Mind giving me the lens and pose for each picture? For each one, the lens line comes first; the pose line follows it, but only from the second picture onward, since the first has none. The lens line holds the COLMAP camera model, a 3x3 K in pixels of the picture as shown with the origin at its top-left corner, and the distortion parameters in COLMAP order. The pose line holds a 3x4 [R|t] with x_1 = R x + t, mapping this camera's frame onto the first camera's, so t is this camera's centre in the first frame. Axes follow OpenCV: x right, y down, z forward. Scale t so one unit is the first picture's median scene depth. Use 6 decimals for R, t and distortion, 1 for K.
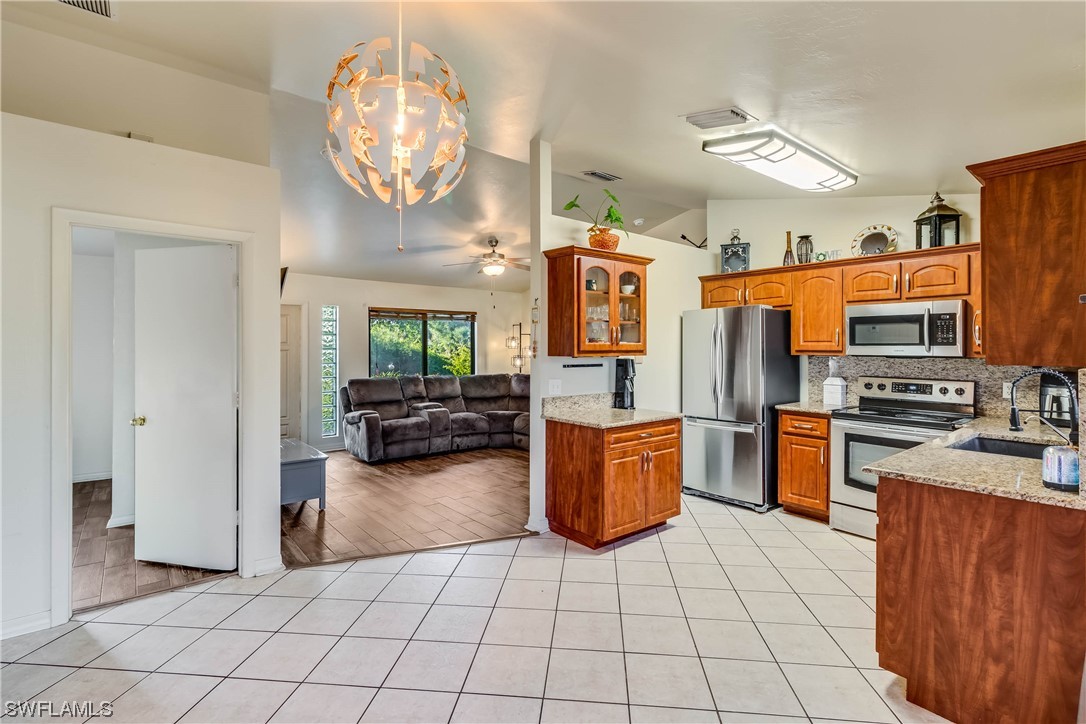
lens RADIAL K [[504.9, 0, 546.2], [0, 504.9, 347.8], [0, 0, 1]] dist [0.003901, -0.001579]
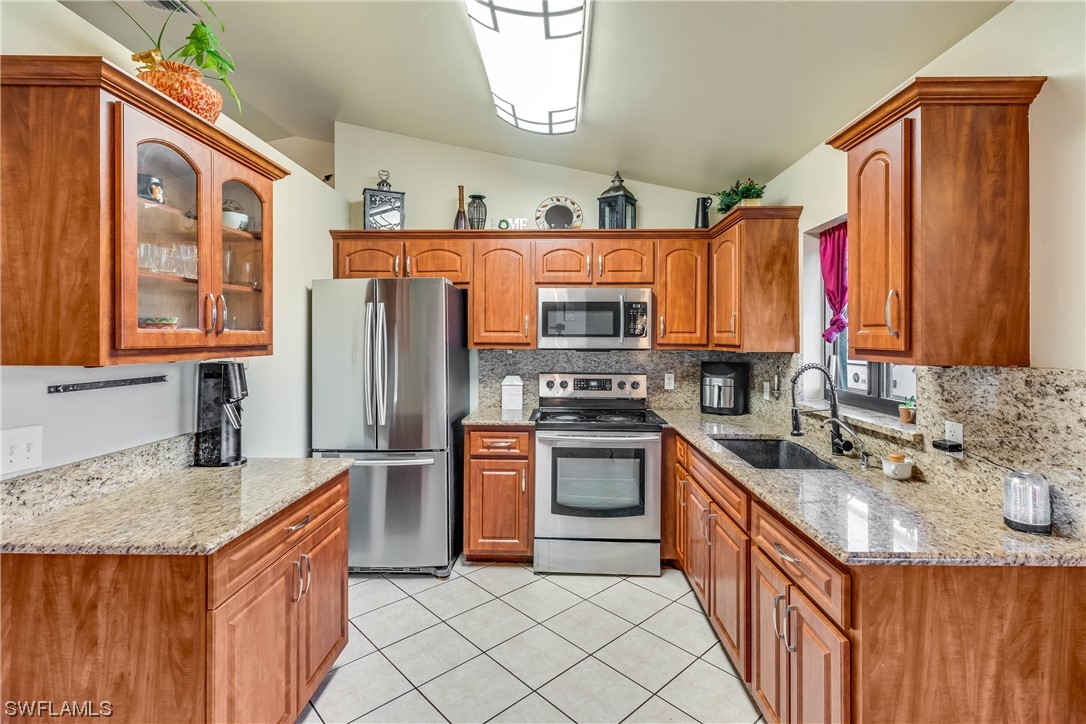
lens RADIAL K [[504.9, 0, 547.1], [0, 504.9, 337.3], [0, 0, 1]] dist [0.003901, -0.001579]
pose [[0.654746, 0.000548, 0.755848, -0.008442], [0.000511, 0.999999, -0.001168, -0.002680], [-0.755848, 0.001150, 0.654746, 0.451768]]
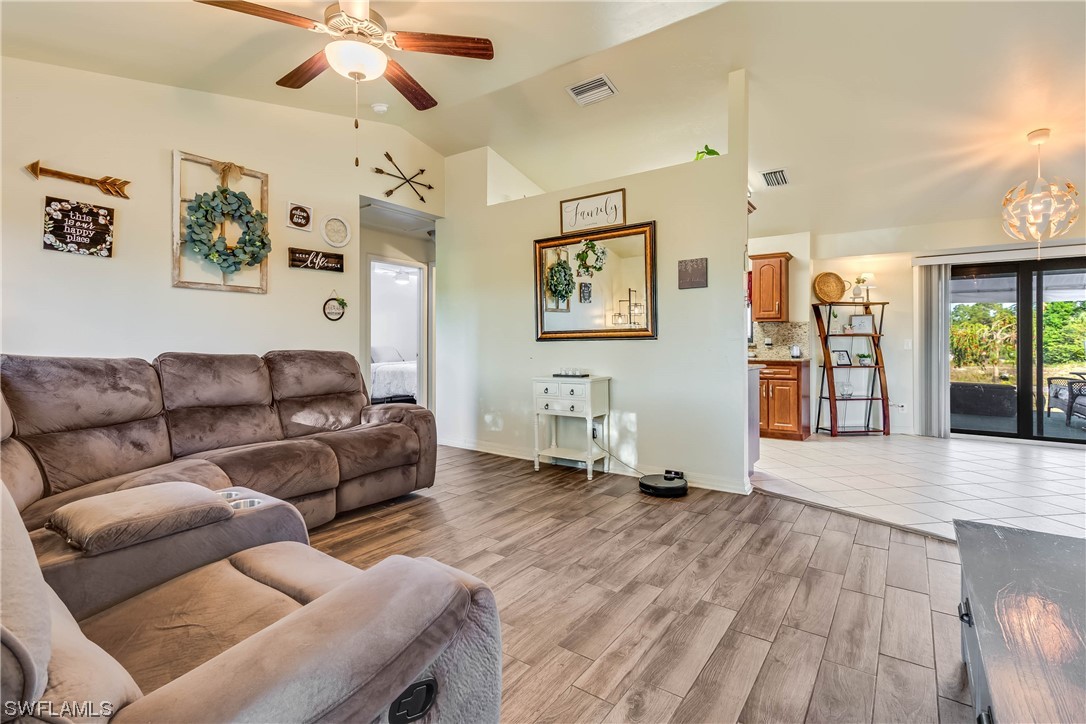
lens RADIAL K [[504.9, 0, 549.7], [0, 504.9, 340.3], [0, 0, 1]] dist [0.003901, -0.001579]
pose [[-0.261406, 0.007228, 0.965202, -0.774652], [-0.002876, 0.999962, -0.008267, 0.084598], [-0.965225, -0.004937, -0.261375, 1.492565]]
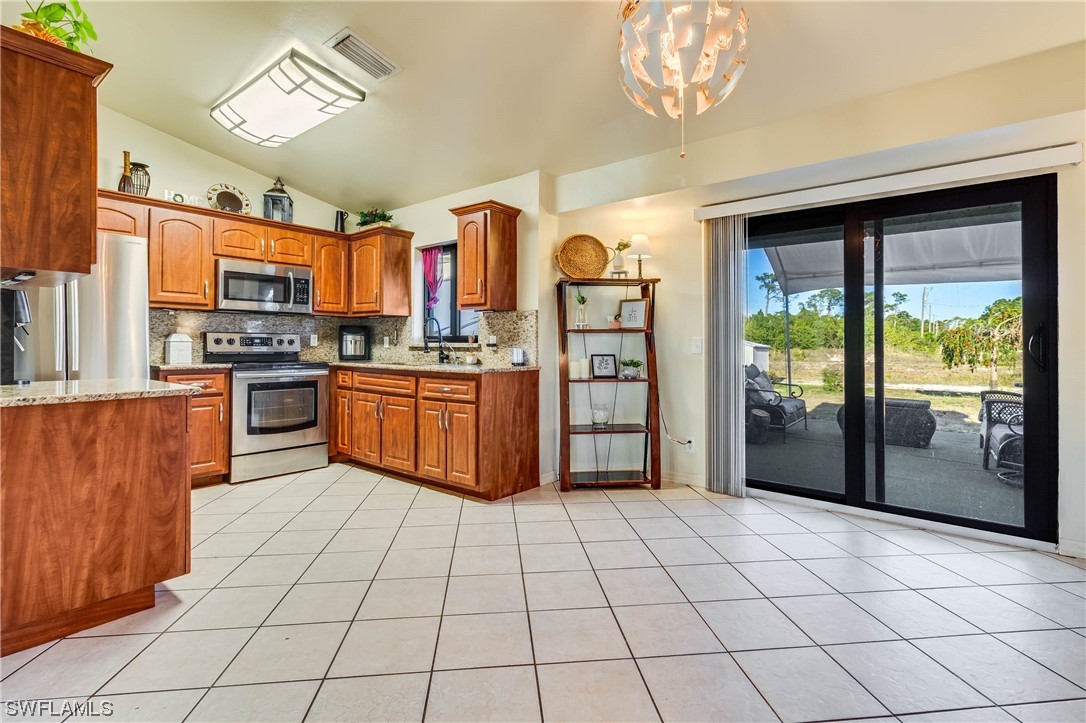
lens RADIAL K [[504.9, 0, 549.4], [0, 504.9, 342.0], [0, 0, 1]] dist [0.003901, -0.001579]
pose [[-0.209108, 0.000366, 0.977893, -0.489620], [-0.001485, 0.999999, -0.000691, 0.077108], [-0.977891, -0.001596, -0.209107, 0.570300]]
